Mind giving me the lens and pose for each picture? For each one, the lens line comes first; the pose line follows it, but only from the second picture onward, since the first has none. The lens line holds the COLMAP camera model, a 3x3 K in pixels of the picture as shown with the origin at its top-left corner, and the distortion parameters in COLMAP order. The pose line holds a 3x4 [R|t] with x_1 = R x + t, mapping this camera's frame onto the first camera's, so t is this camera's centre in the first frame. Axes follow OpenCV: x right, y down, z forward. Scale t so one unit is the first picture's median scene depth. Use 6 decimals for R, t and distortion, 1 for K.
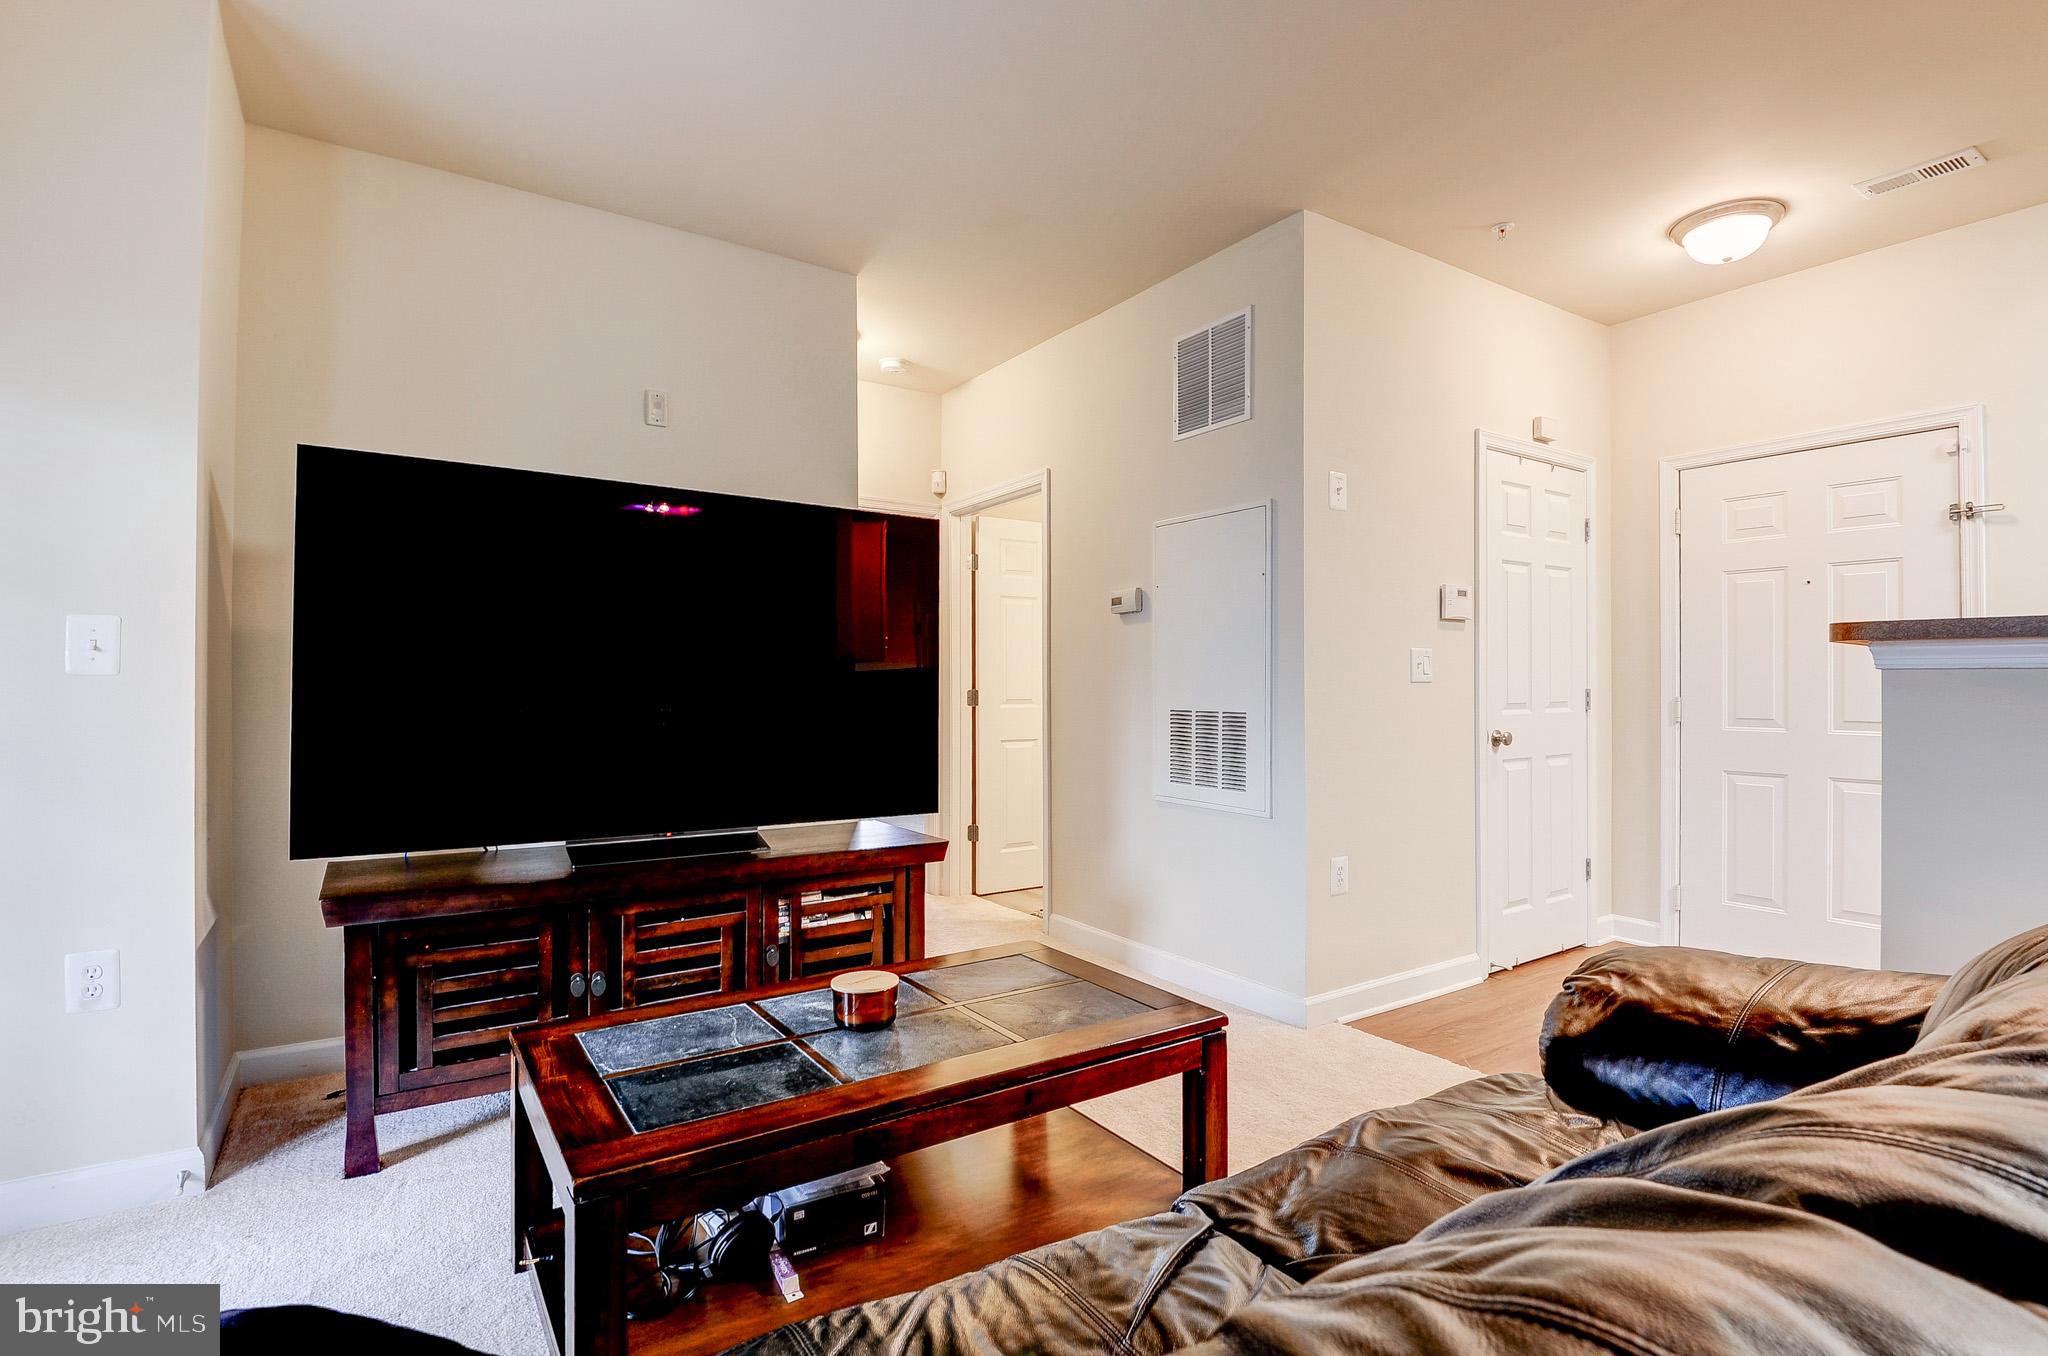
lens RADIAL K [[975.3, 0, 1024.0], [0, 975.3, 678.0], [0, 0, 1]] dist [-0.000666, -0.023038]
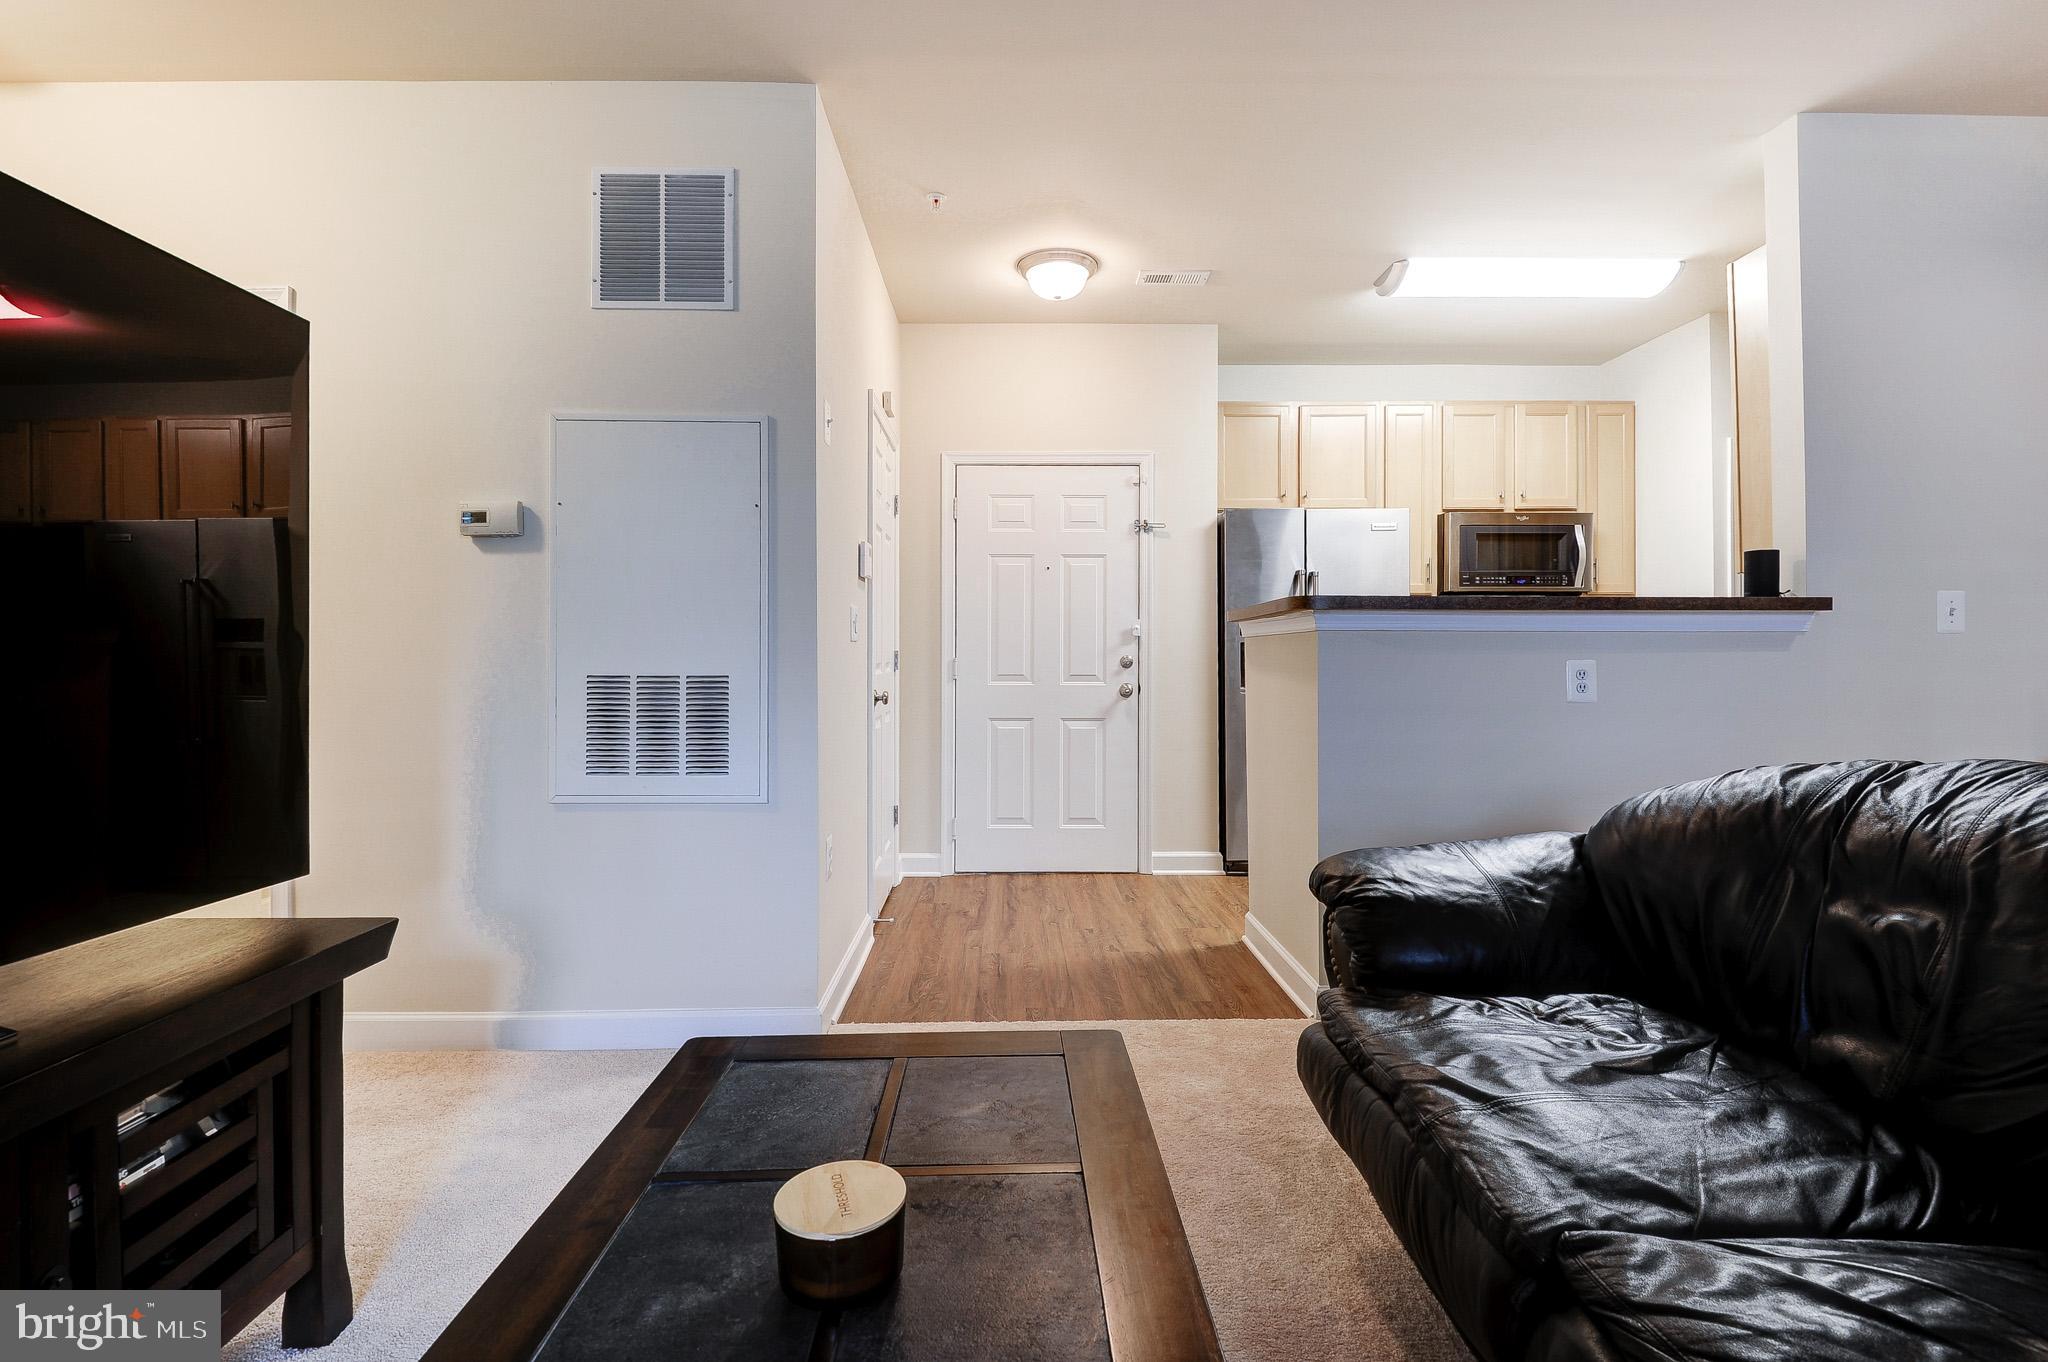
lens RADIAL K [[946.9, 0, 1026.4], [0, 946.9, 648.4], [0, 0, 1]] dist [0.033310, -0.034118]
pose [[0.536847, 0.006706, 0.843653, -0.290521], [-0.005658, 0.999975, -0.004348, 0.014936], [-0.843661, -0.002440, 0.536871, 0.363325]]
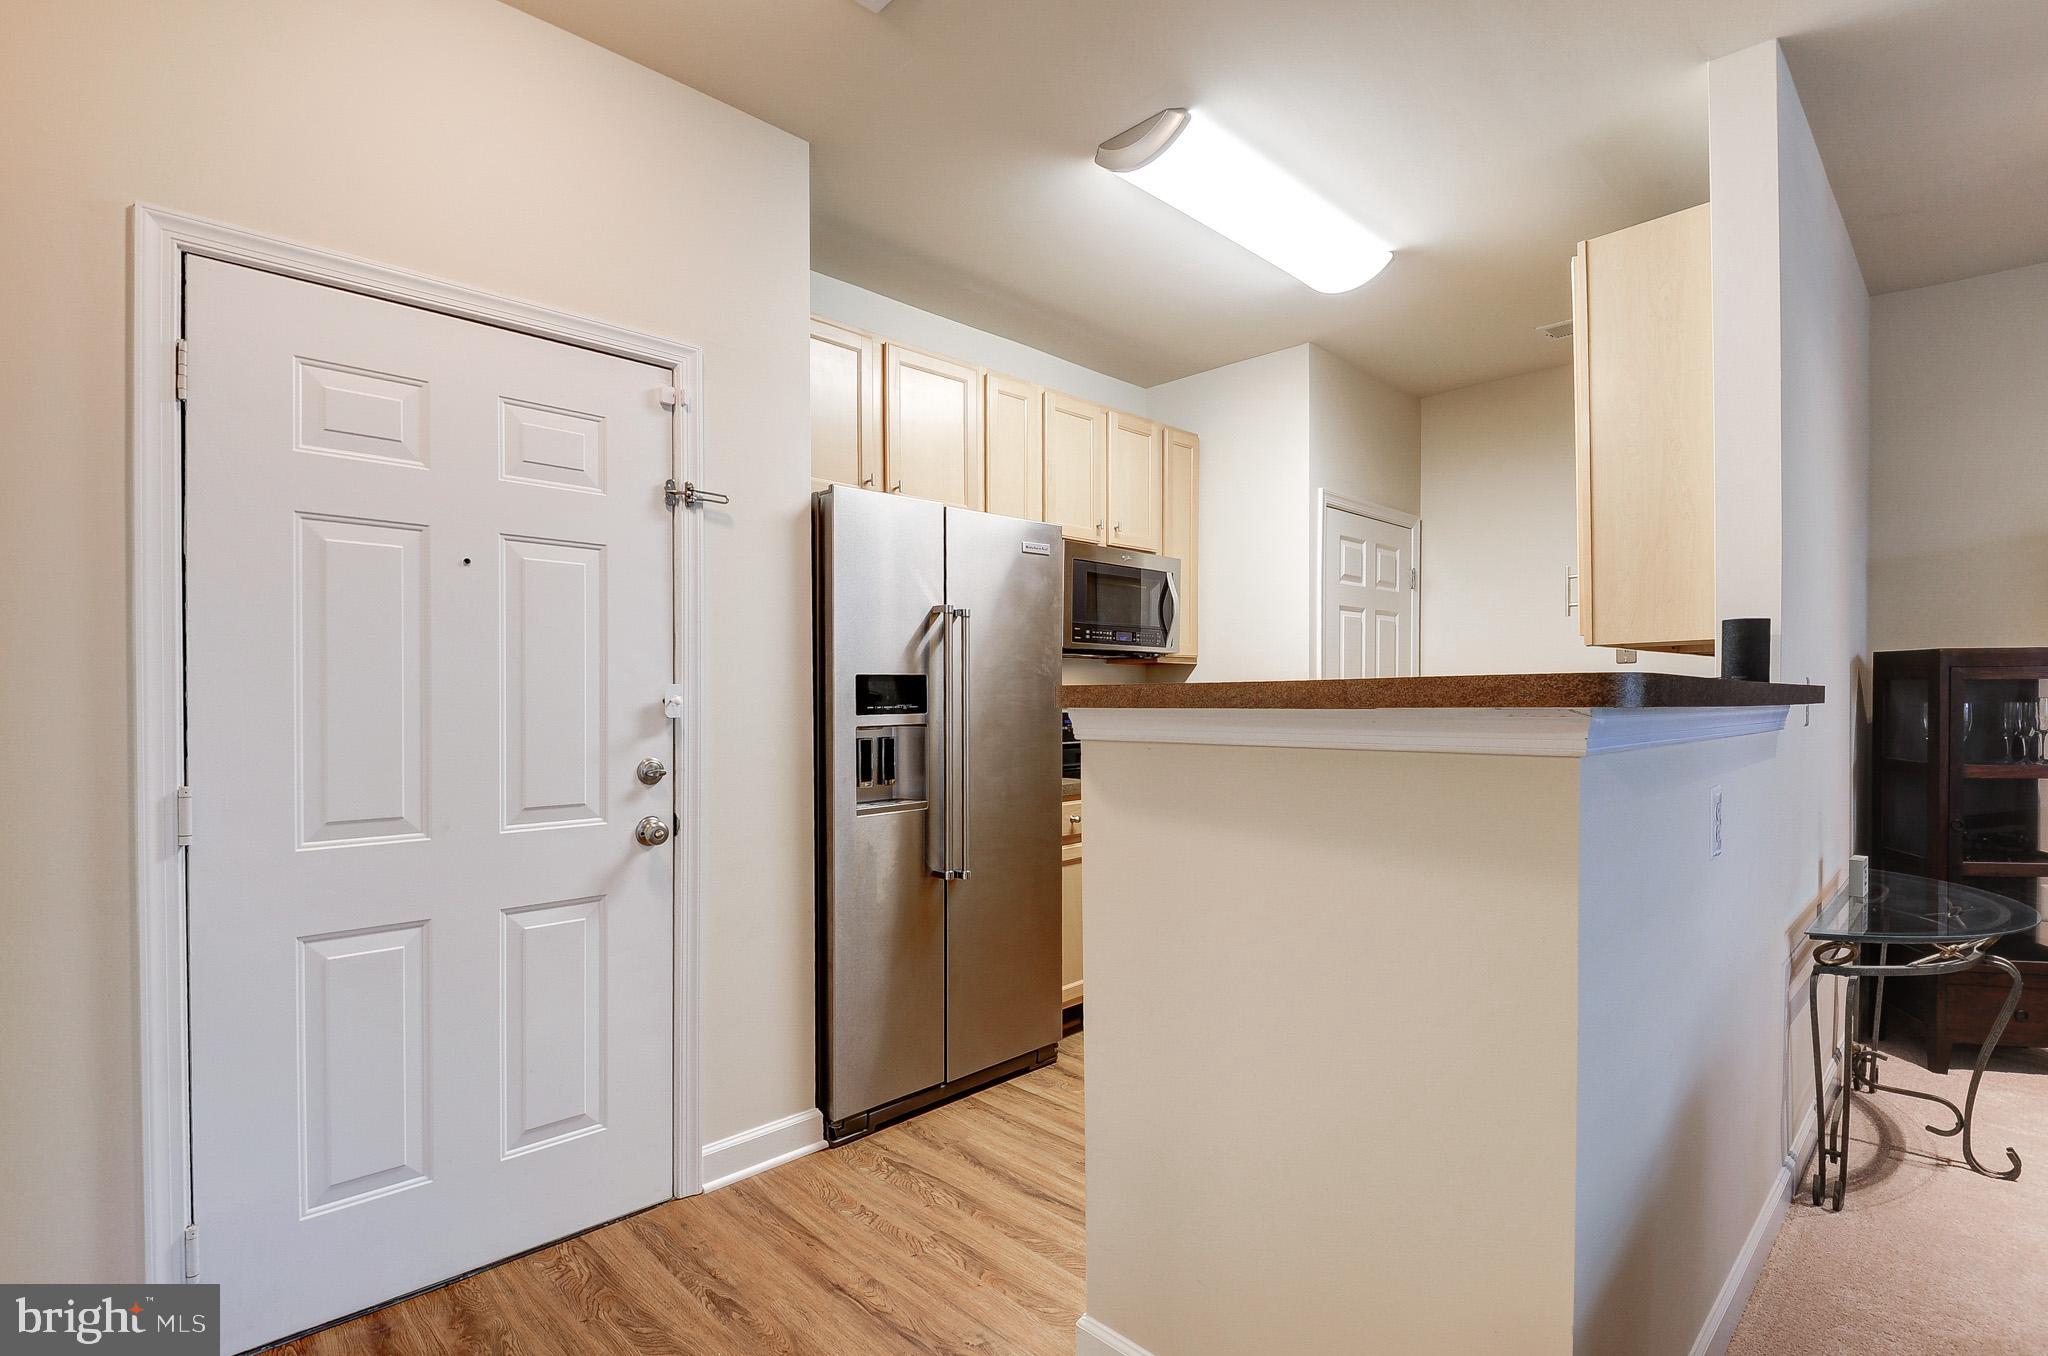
lens RADIAL K [[969.1, 0, 1026.7], [0, 969.1, 708.5], [0, 0, 1]] dist [0.020625, -0.022319]
pose [[-0.192978, -0.009840, 0.981154, 0.220473], [-0.004702, 0.999948, 0.009103, -0.023569], [-0.981192, -0.002857, -0.193014, 0.843823]]
